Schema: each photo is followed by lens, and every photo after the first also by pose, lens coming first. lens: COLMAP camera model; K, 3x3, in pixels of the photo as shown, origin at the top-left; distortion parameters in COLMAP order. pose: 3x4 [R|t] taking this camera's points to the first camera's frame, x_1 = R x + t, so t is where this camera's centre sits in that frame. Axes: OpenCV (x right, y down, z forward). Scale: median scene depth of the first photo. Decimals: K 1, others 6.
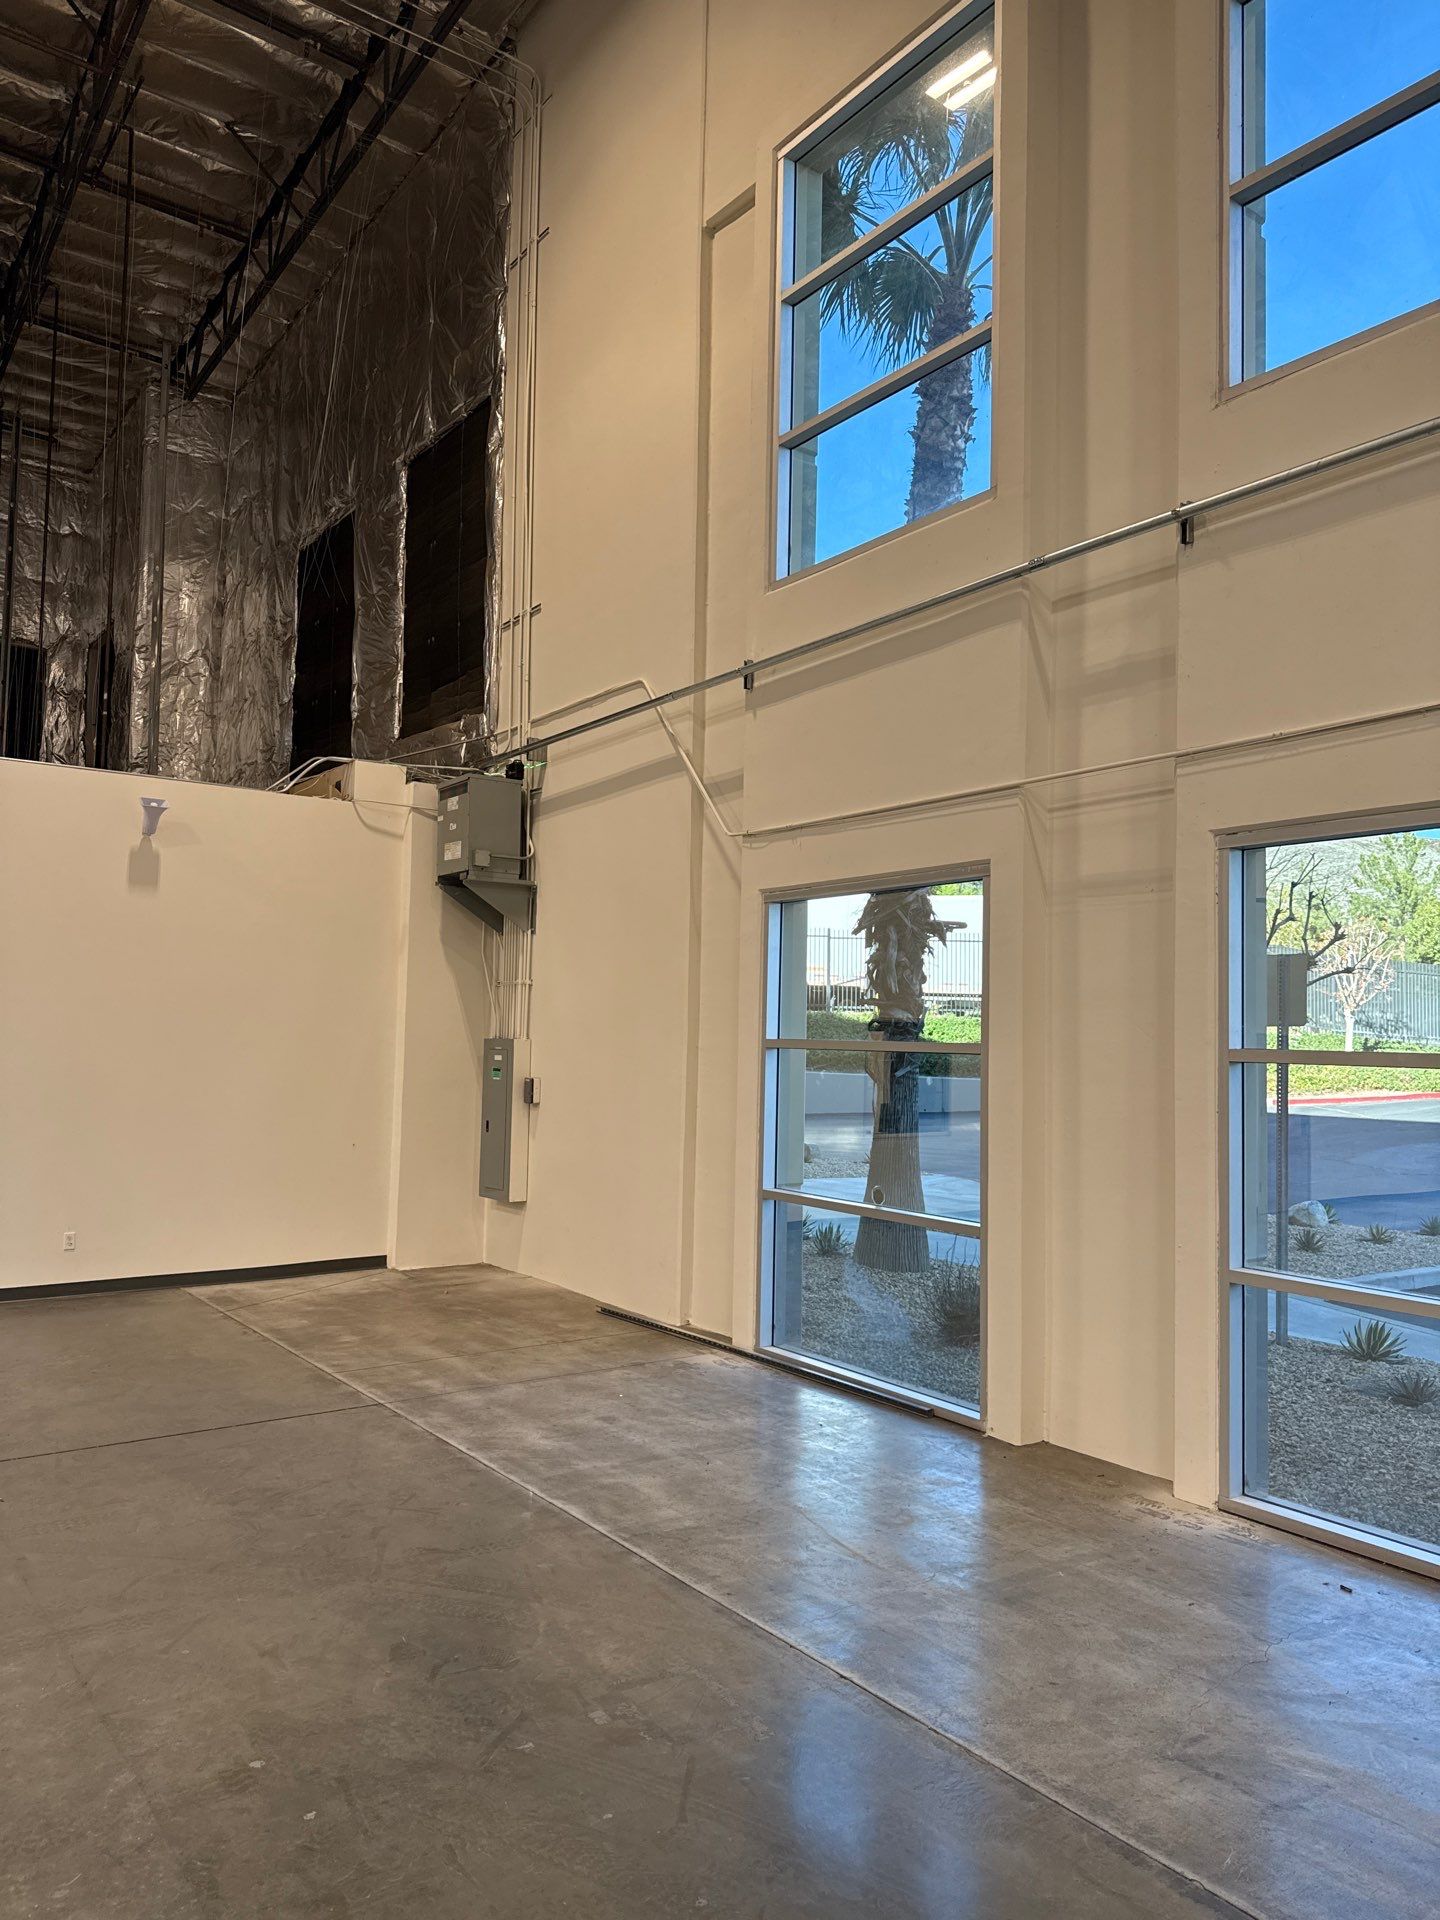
lens RADIAL K [[1319.5, 0, 720.6], [0, 1319.5, 981.7], [0, 0, 1]] dist [0.008254, -0.051140]
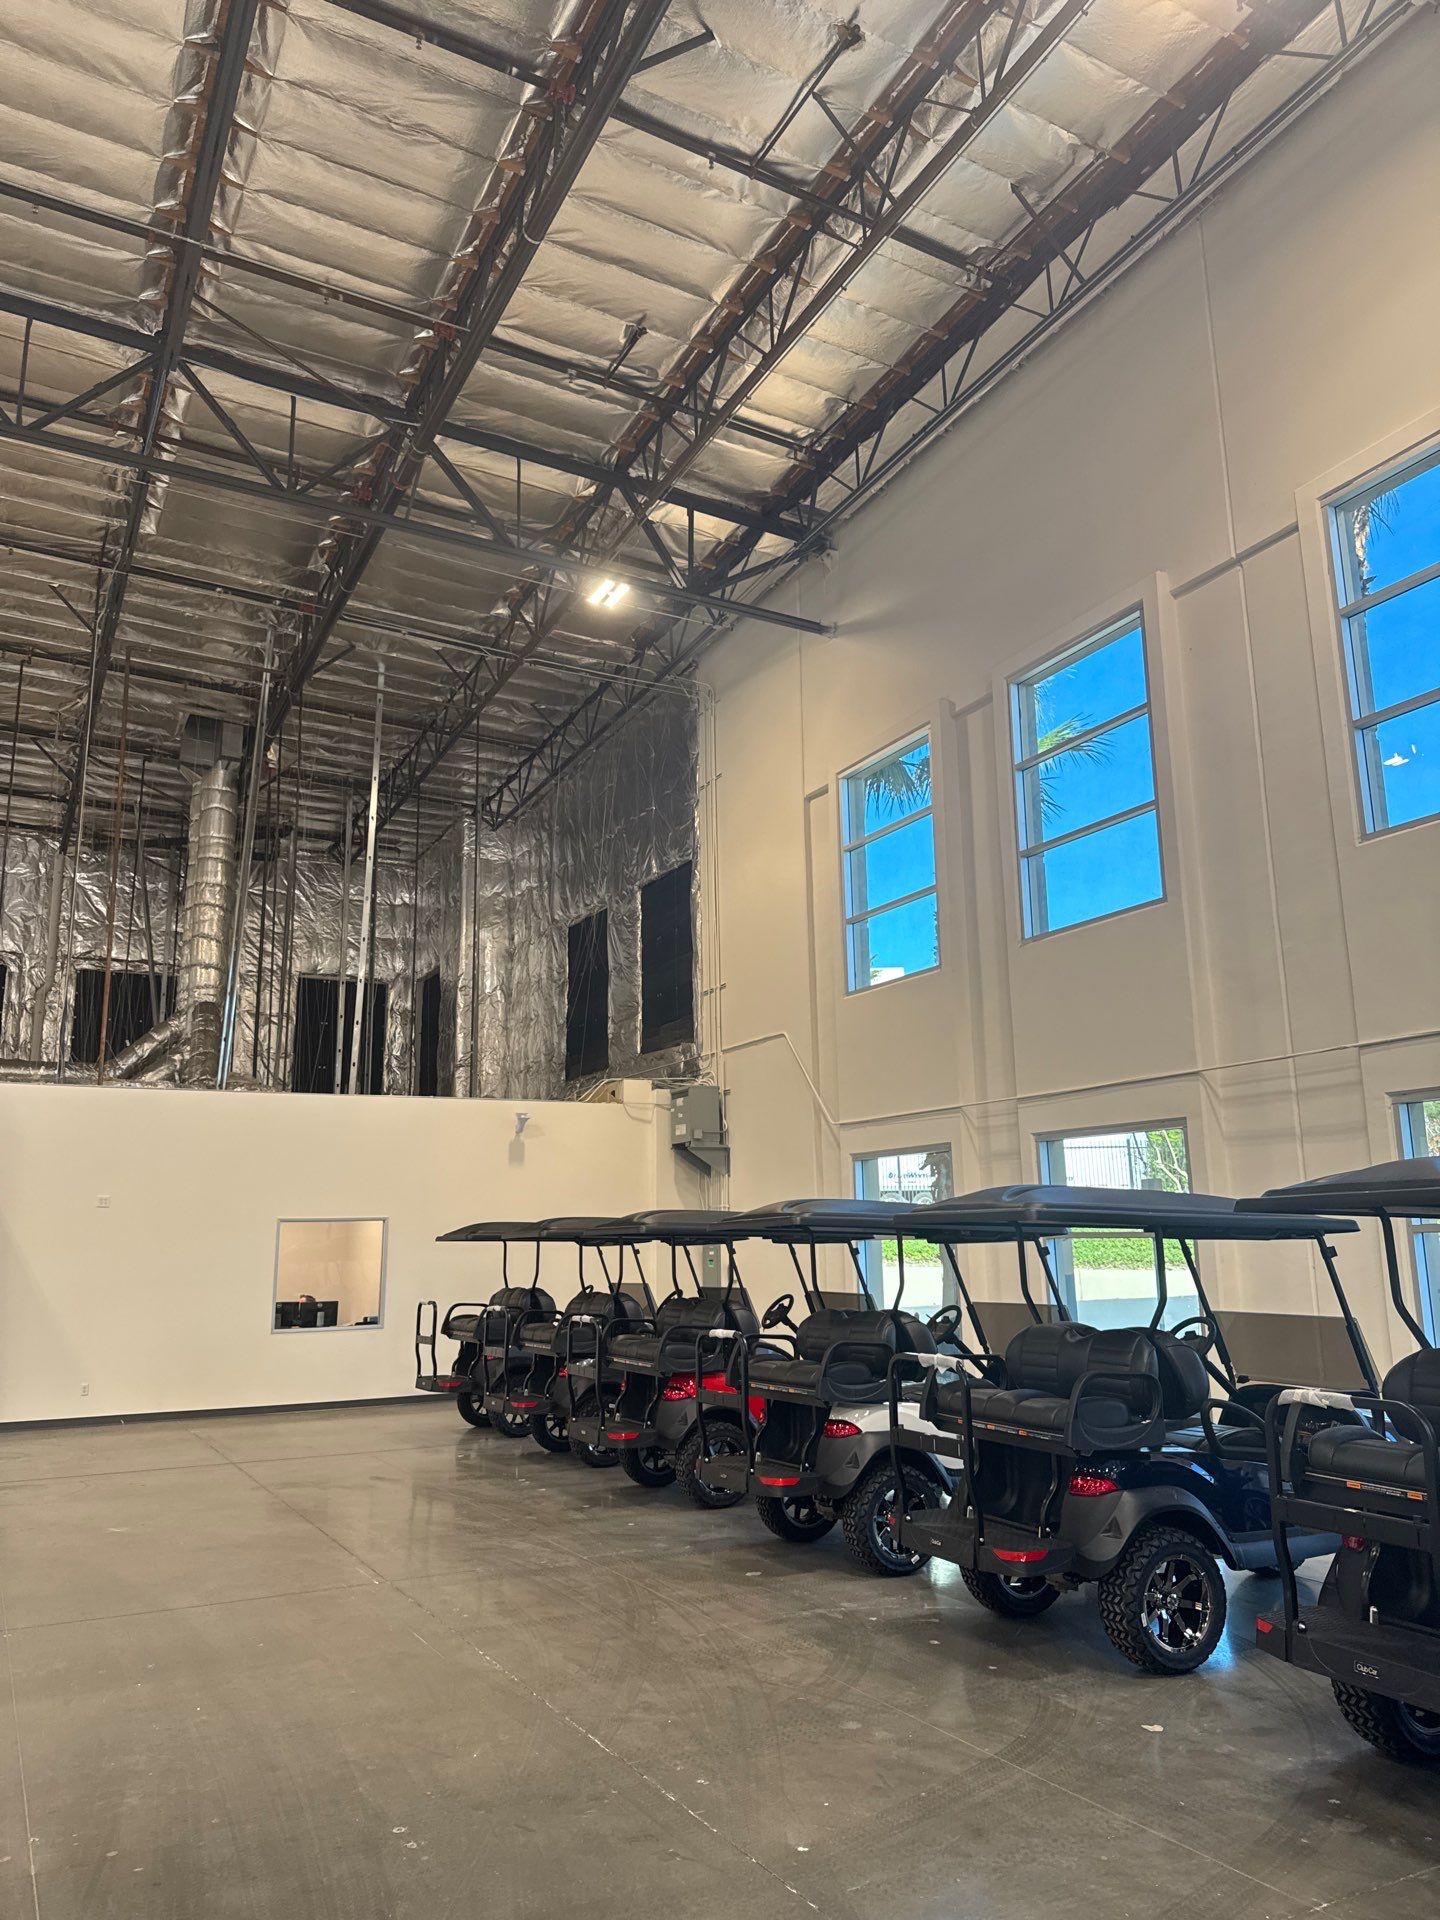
lens RADIAL K [[1318.7, 0, 725.2], [0, 1318.7, 964.8], [0, 0, 1]] dist [0.123999, -0.000081]
pose [[0.990104, -0.060467, -0.126643, 0.077476], [0.038886, 0.985287, -0.166423, -0.019839], [0.134843, 0.159851, 0.977888, -0.644925]]
